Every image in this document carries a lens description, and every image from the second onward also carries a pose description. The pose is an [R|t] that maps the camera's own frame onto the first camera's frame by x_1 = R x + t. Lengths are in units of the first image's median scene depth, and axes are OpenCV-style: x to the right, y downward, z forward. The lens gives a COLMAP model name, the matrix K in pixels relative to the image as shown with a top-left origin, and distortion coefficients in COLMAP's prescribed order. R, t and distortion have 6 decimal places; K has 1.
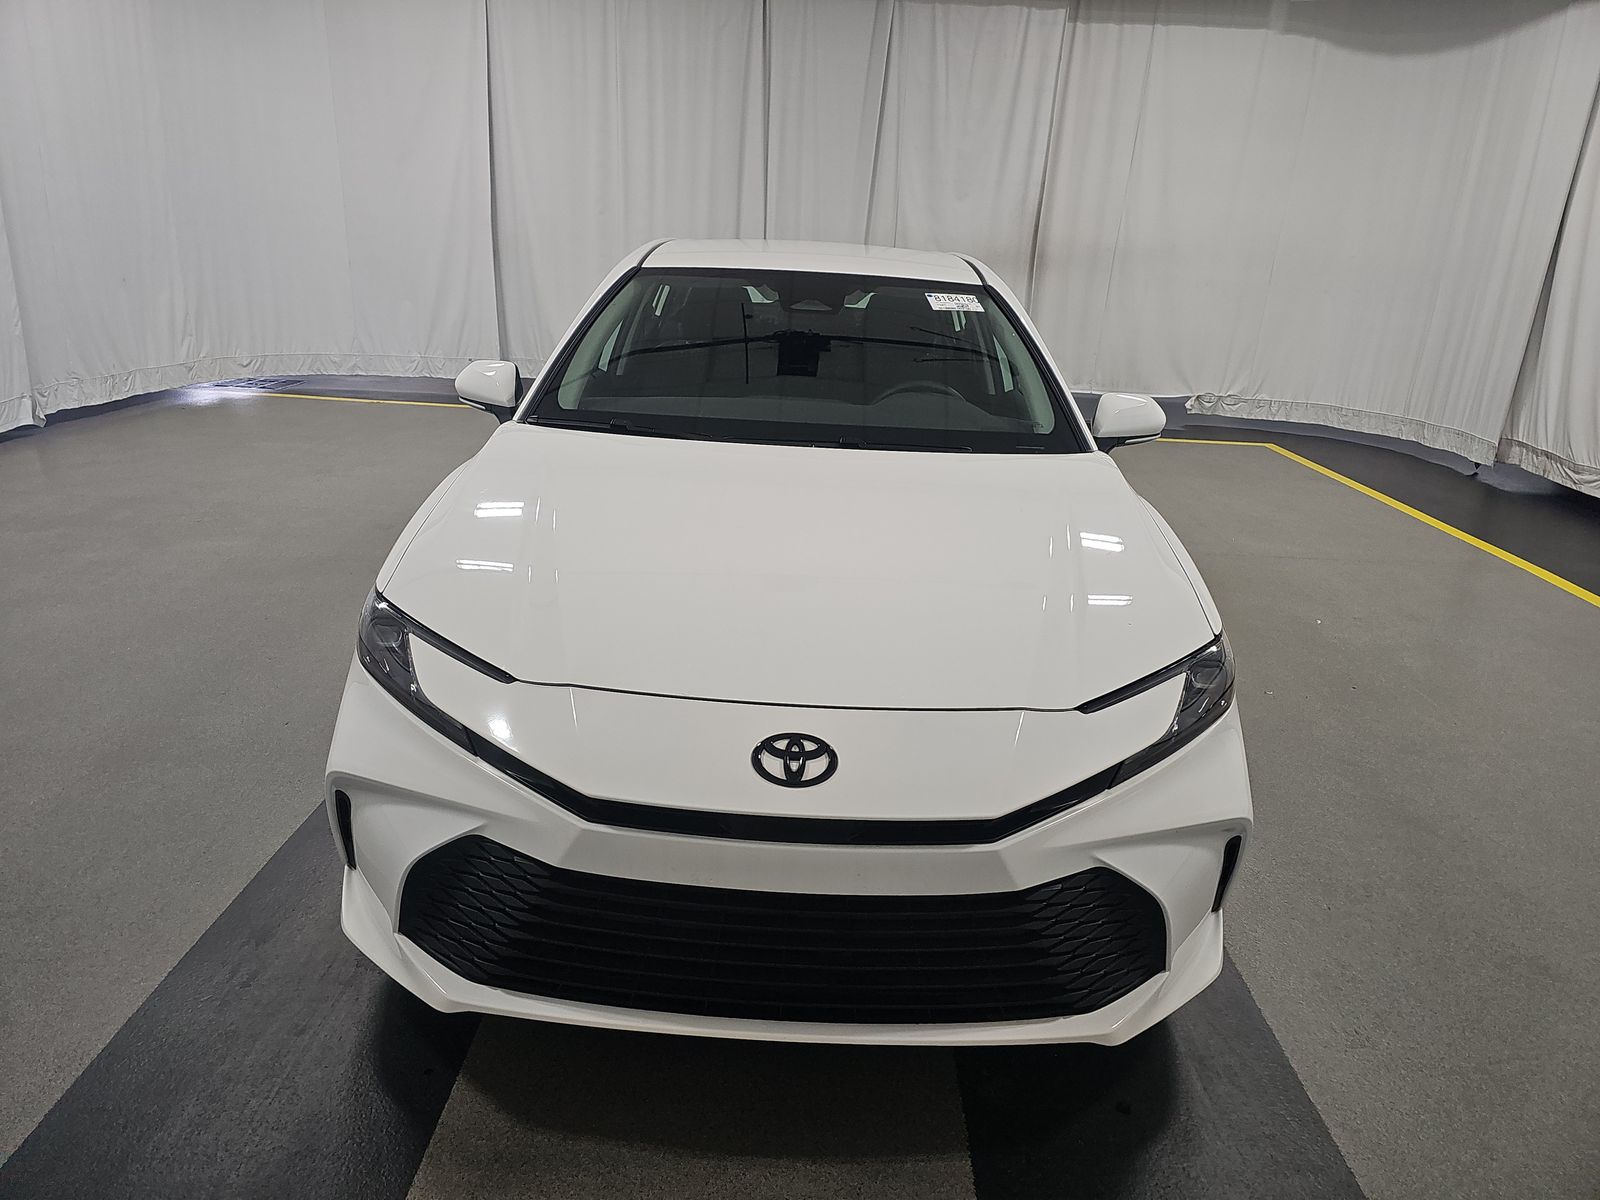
lens RADIAL K [[1059.2, 0, 800.0], [0, 1059.2, 600.0], [0, 0, 1]] dist [0.043343, -0.060070]
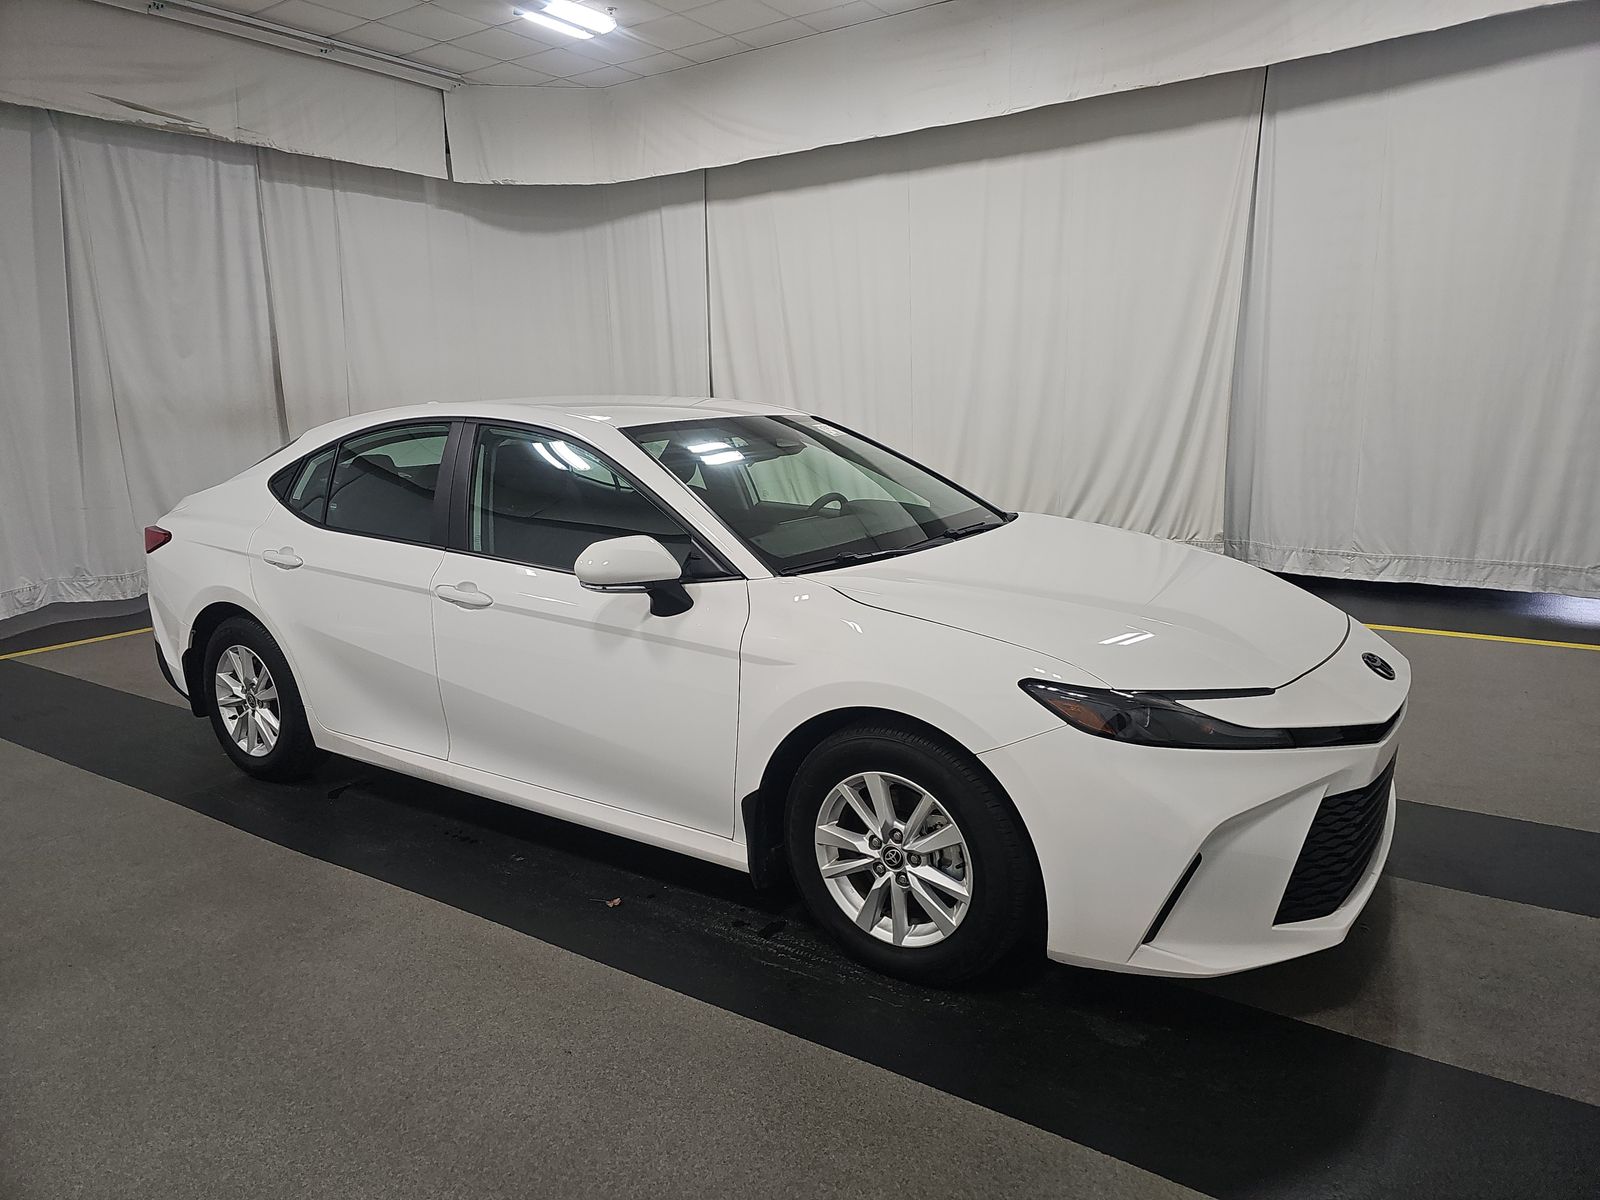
lens RADIAL K [[1059.2, 0, 800.0], [0, 1059.2, 600.0], [0, 0, 1]] dist [0.043343, -0.060070]
pose [[0.521079, -0.221469, 0.824274, -0.377621], [0.324052, 0.944770, 0.048989, -0.066433], [-0.789599, 0.241580, 0.564067, 0.153719]]
